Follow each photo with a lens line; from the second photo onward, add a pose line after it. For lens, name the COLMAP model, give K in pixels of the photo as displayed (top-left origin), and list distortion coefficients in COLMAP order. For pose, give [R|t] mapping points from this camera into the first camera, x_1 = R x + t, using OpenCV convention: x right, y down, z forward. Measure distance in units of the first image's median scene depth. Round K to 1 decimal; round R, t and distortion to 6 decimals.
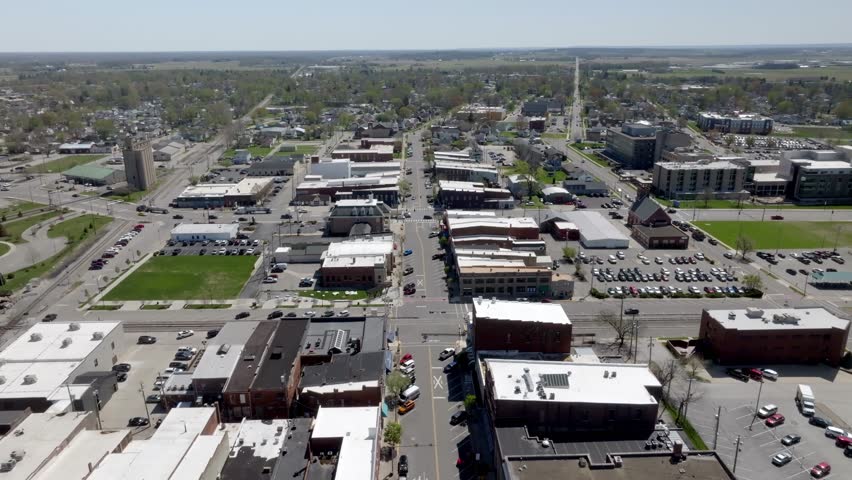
lens RADIAL K [[589.1, 0, 426.0], [0, 589.1, 240.0], [0, 0, 1]] dist [0.004036, 0.007290]
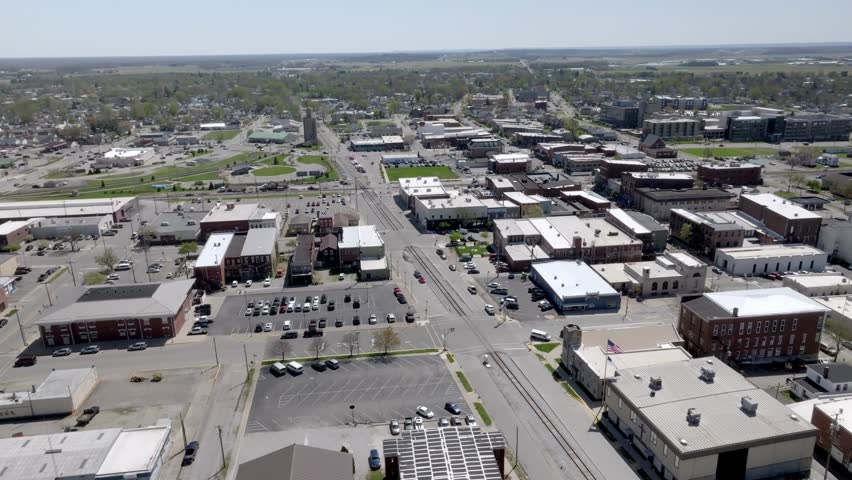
lens RADIAL K [[589.1, 0, 426.0], [0, 589.1, 240.0], [0, 0, 1]] dist [0.004036, 0.007290]
pose [[0.994408, -0.040225, 0.097643, -0.205572], [0.040651, 0.999171, -0.002379, 0.097602], [-0.097467, 0.006335, 0.995219, -0.290755]]
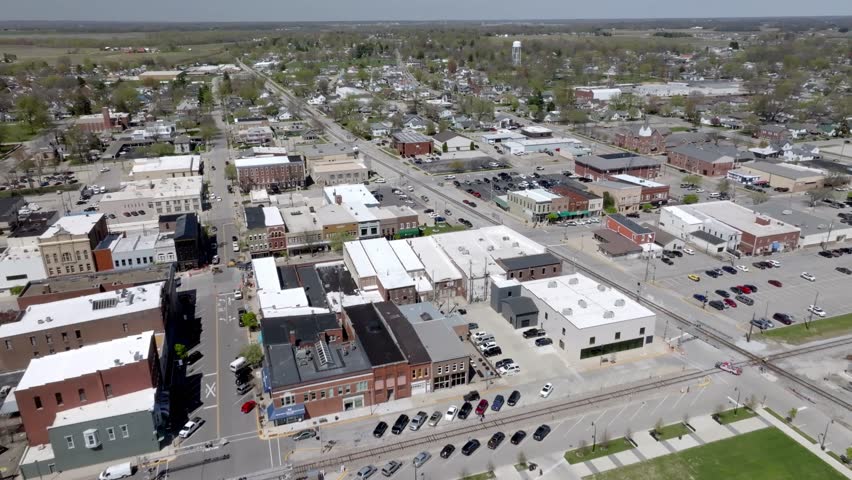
lens RADIAL K [[589.1, 0, 426.0], [0, 589.1, 240.0], [0, 0, 1]] dist [0.004036, 0.007290]
pose [[-0.956570, 0.121448, -0.264998, -0.021349], [-0.070831, 0.784995, 0.615440, -0.133069], [0.282765, 0.607482, -0.742300, 0.406110]]
